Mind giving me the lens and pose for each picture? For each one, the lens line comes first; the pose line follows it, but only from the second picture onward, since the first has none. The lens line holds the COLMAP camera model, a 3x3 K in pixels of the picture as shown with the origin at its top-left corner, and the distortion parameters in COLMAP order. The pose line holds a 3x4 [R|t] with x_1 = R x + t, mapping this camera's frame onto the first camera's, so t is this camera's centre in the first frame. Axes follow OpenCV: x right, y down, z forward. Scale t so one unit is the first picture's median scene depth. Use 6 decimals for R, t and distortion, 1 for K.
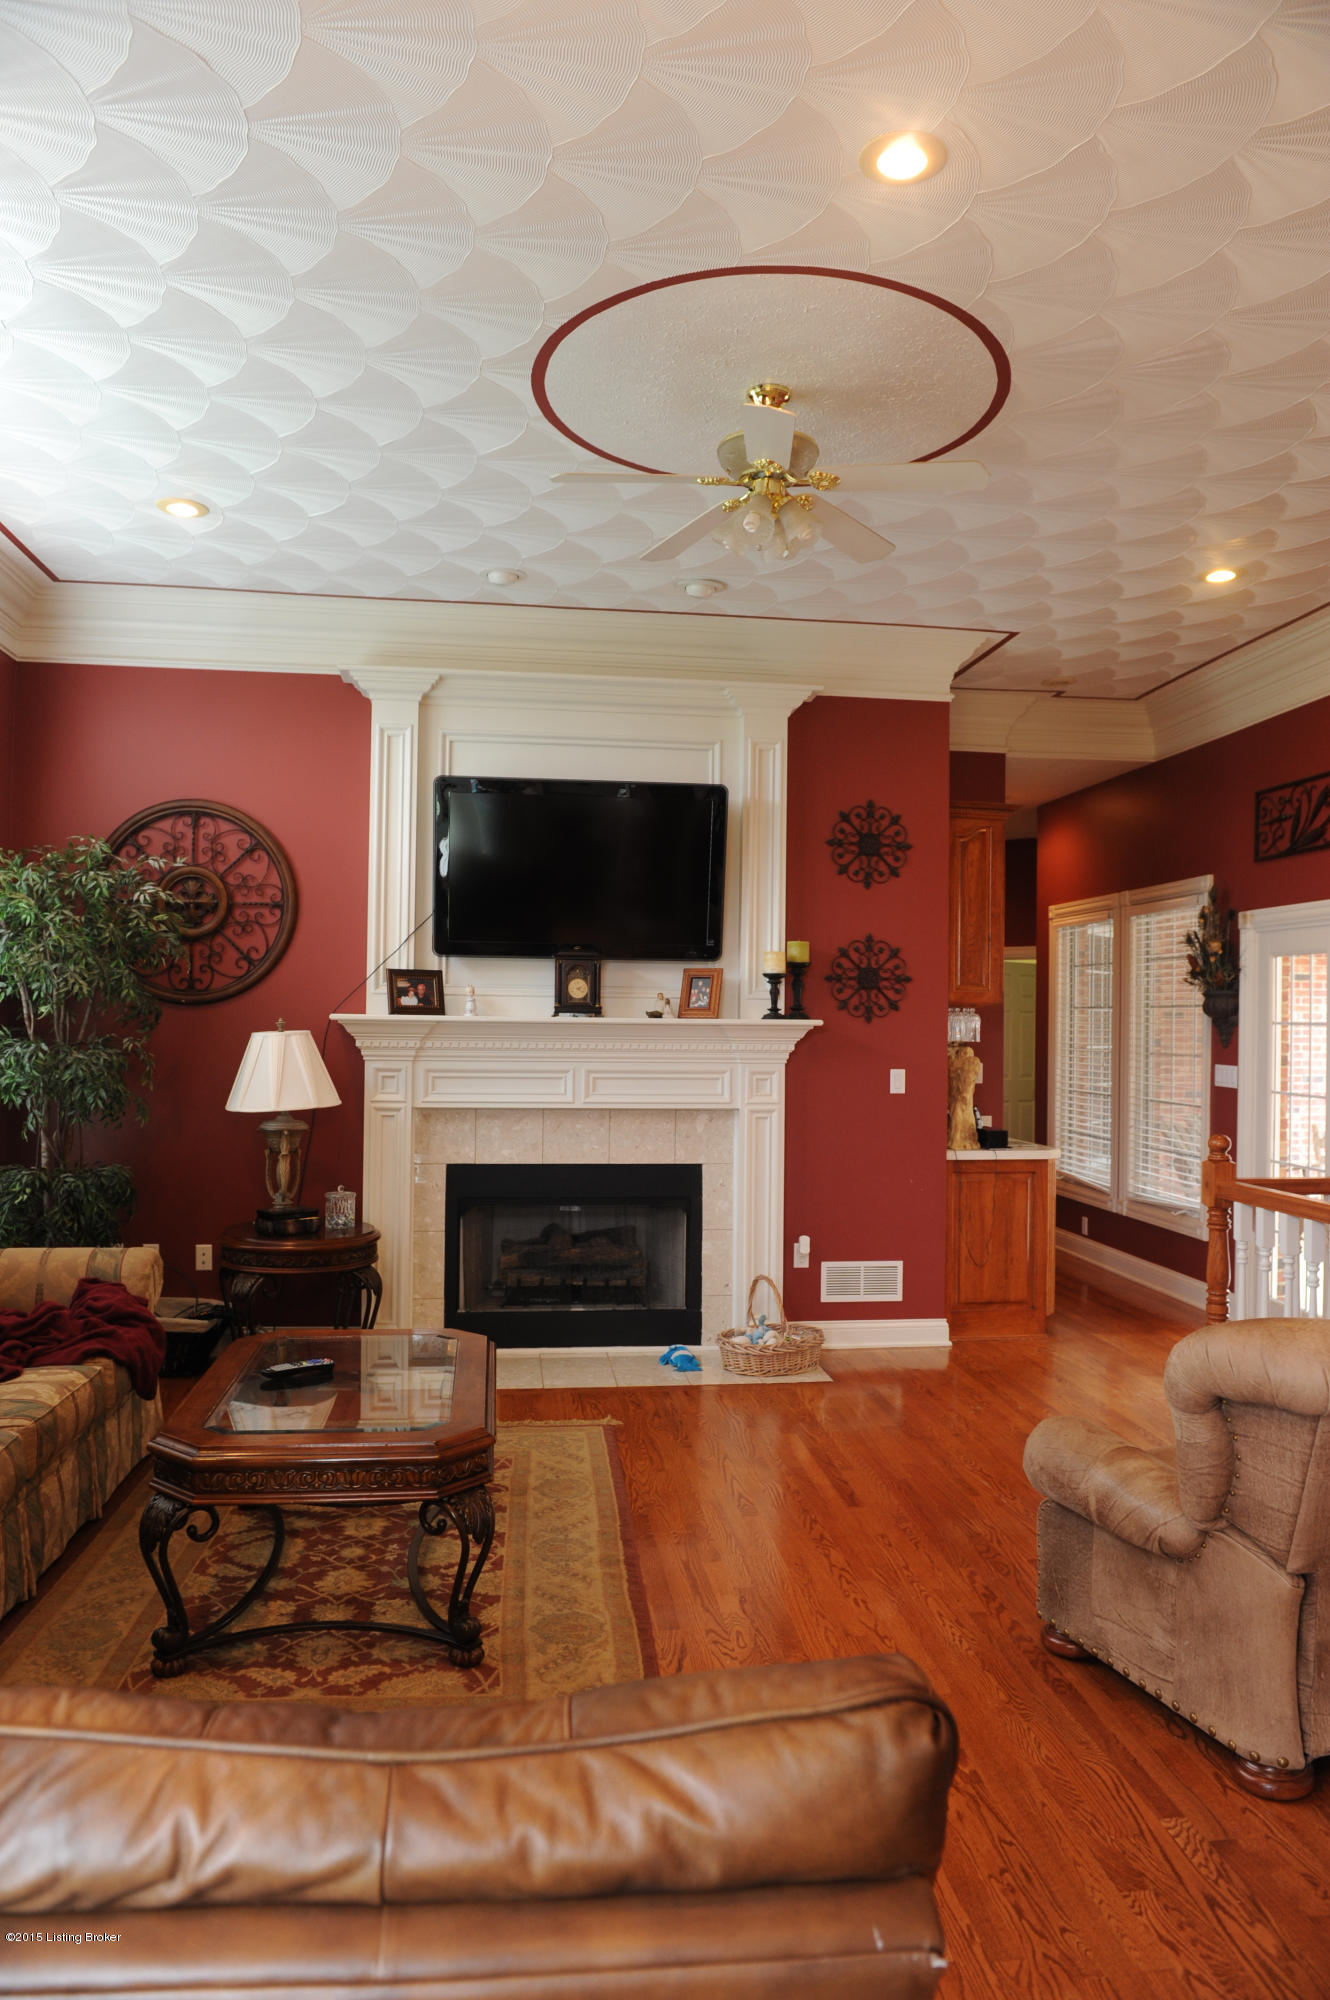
lens RADIAL K [[1366.6, 0, 674.5], [0, 1366.6, 999.9], [0, 0, 1]] dist [-0.047889, -0.005436]
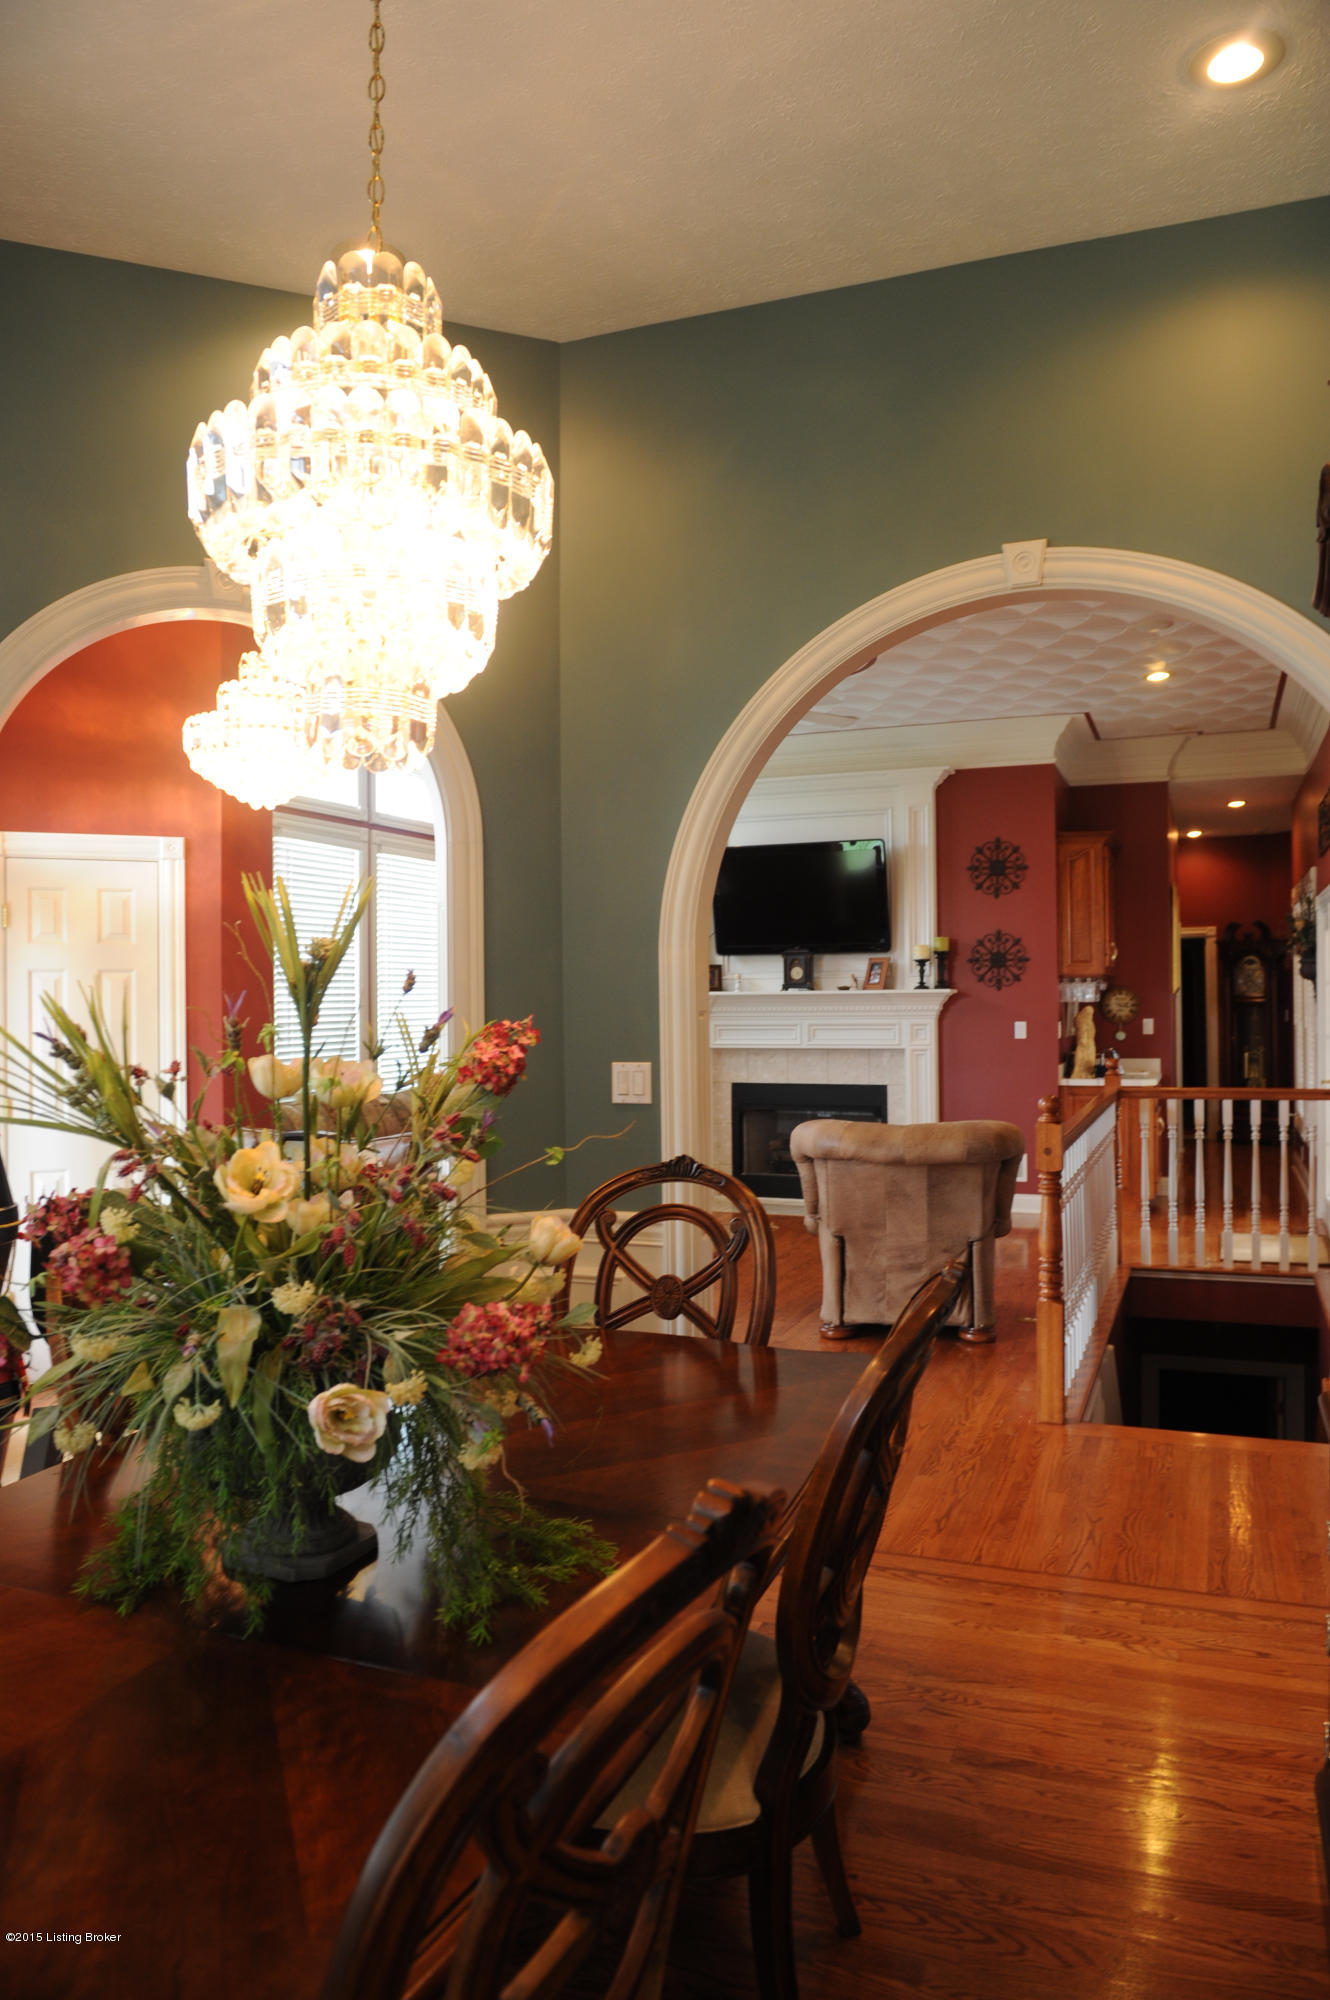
lens RADIAL K [[1366.6, 0, 665.1], [0, 1366.6, 991.2], [0, 0, 1]] dist [-0.047889, -0.005436]
pose [[0.875655, -0.022612, -0.482407, 0.611087], [0.028157, 0.999594, 0.004256, 0.001831], [0.482115, -0.017310, 0.875937, -0.516594]]
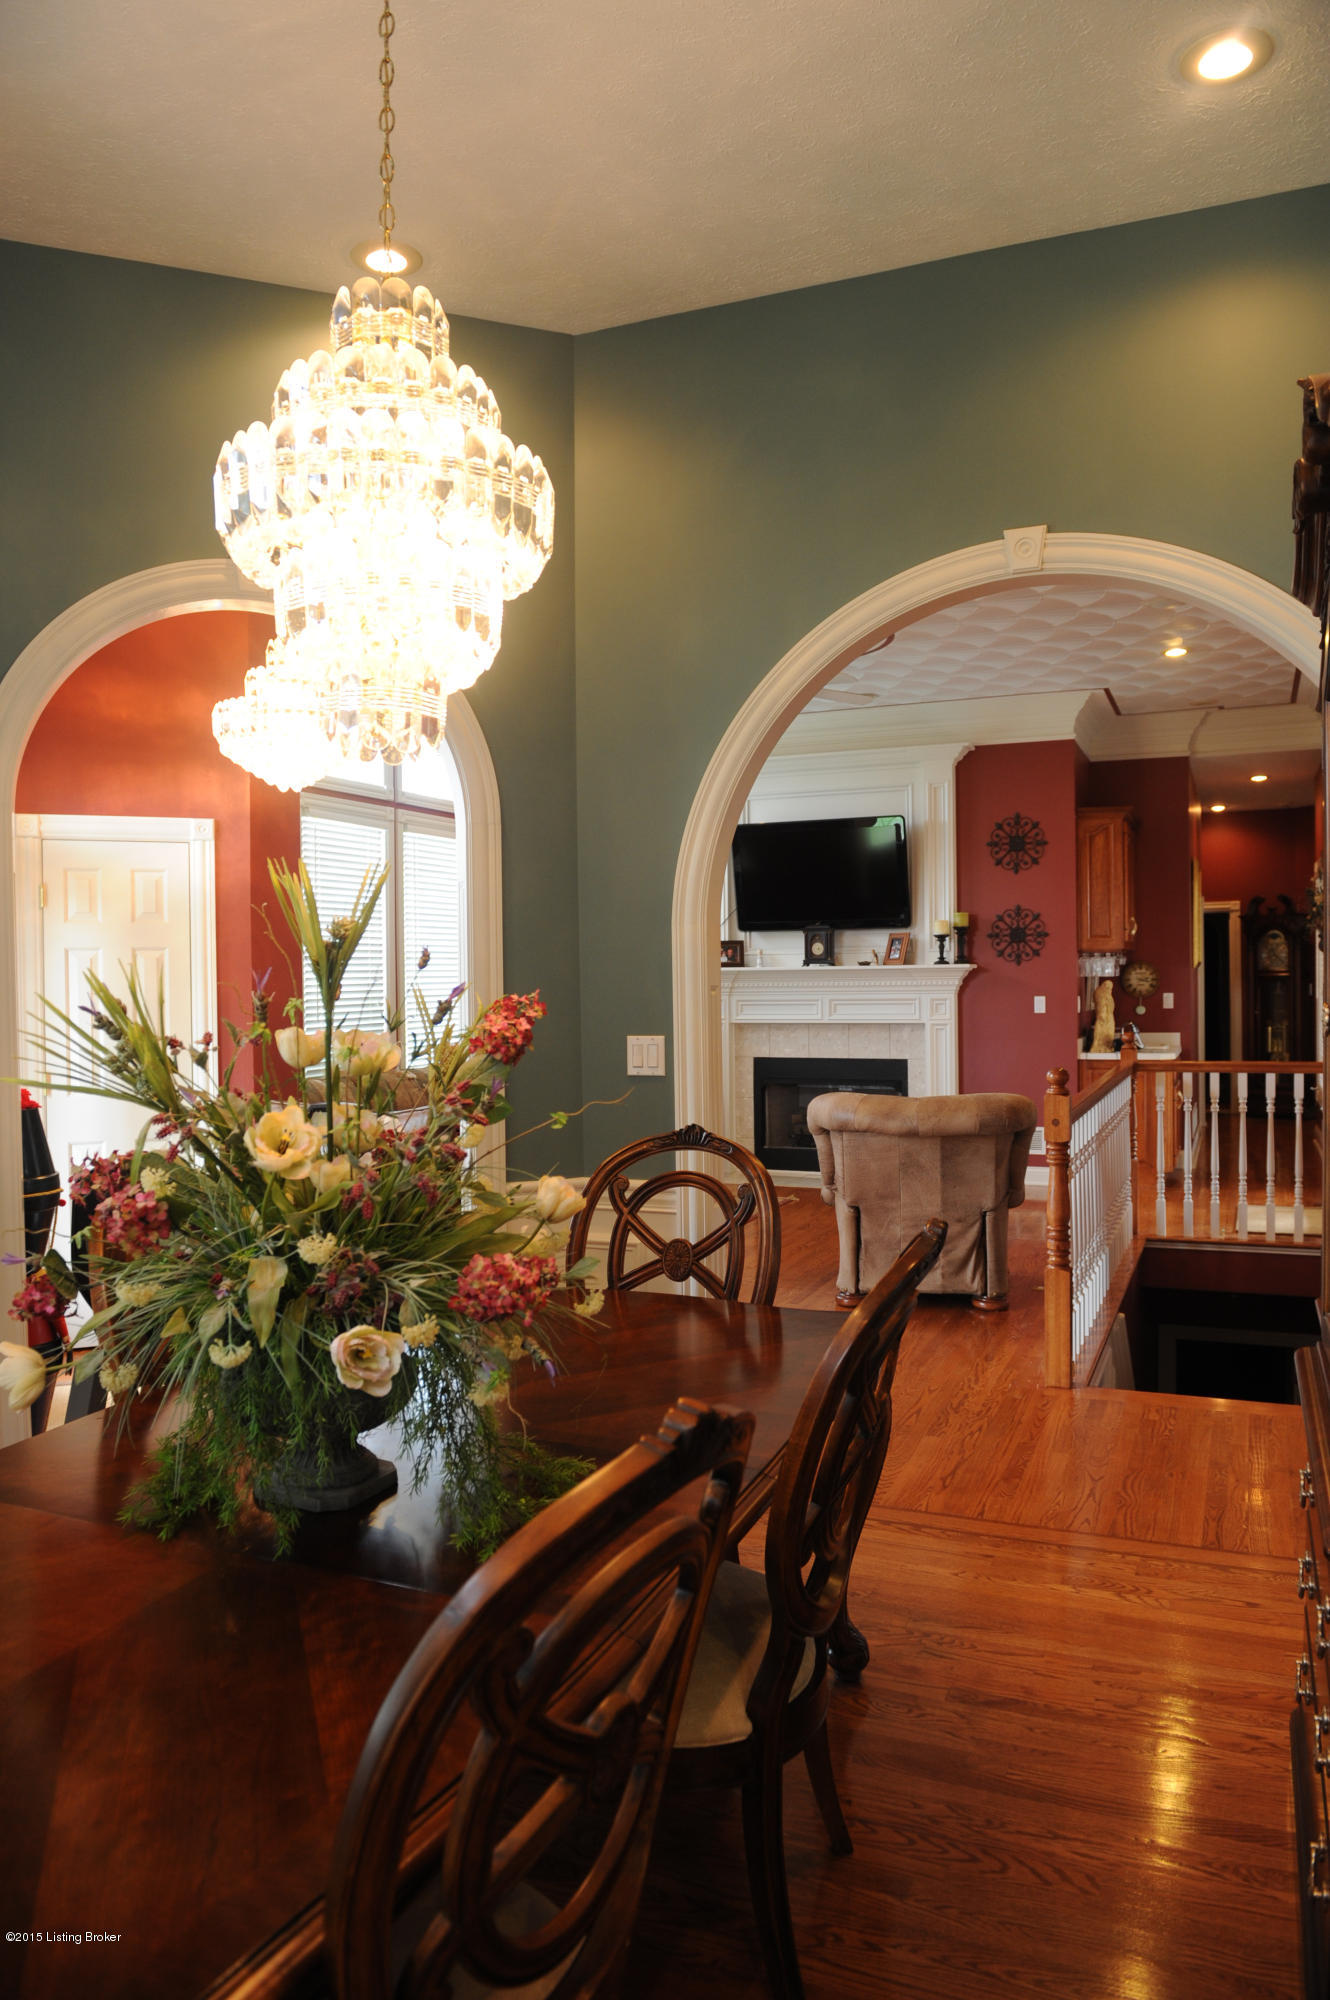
lens RADIAL K [[1366.6, 0, 664.8], [0, 1366.6, 991.2], [0, 0, 1]] dist [-0.047889, -0.005436]
pose [[0.865239, -0.016437, -0.501090, 0.628538], [0.031267, 0.999286, 0.021209, 0.002101], [0.500384, -0.034019, 0.865135, -0.532075]]
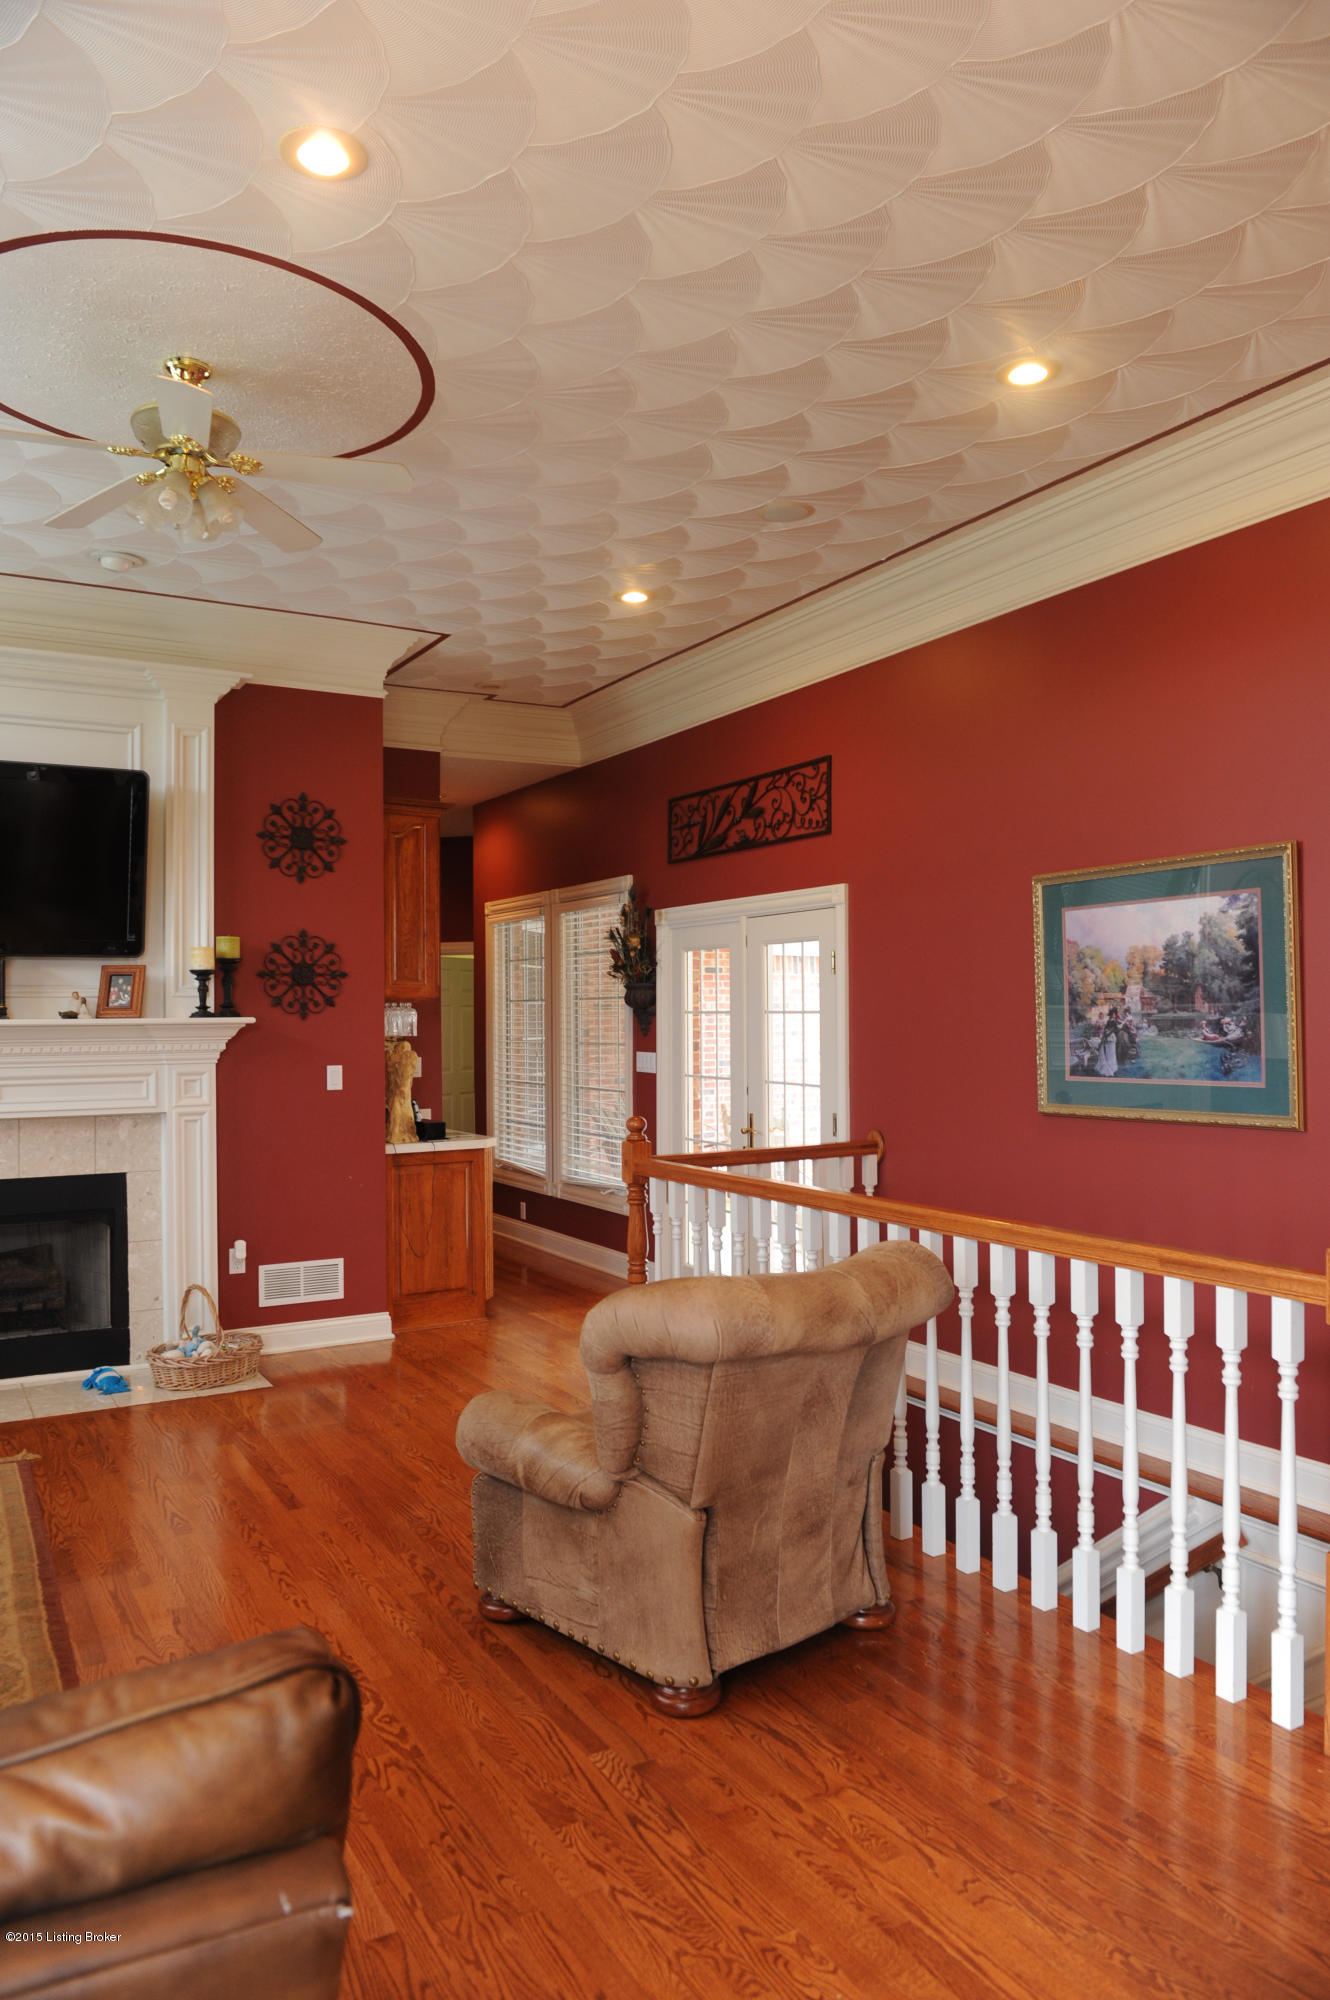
lens RADIAL K [[1366.6, 0, 675.4], [0, 1366.6, 999.3], [0, 0, 1]] dist [-0.047889, -0.005436]
pose [[0.920427, -0.014541, 0.390644, 0.006255], [0.013531, 0.999894, 0.005337, 0.000808], [-0.390680, 0.000374, 0.920526, -0.010193]]
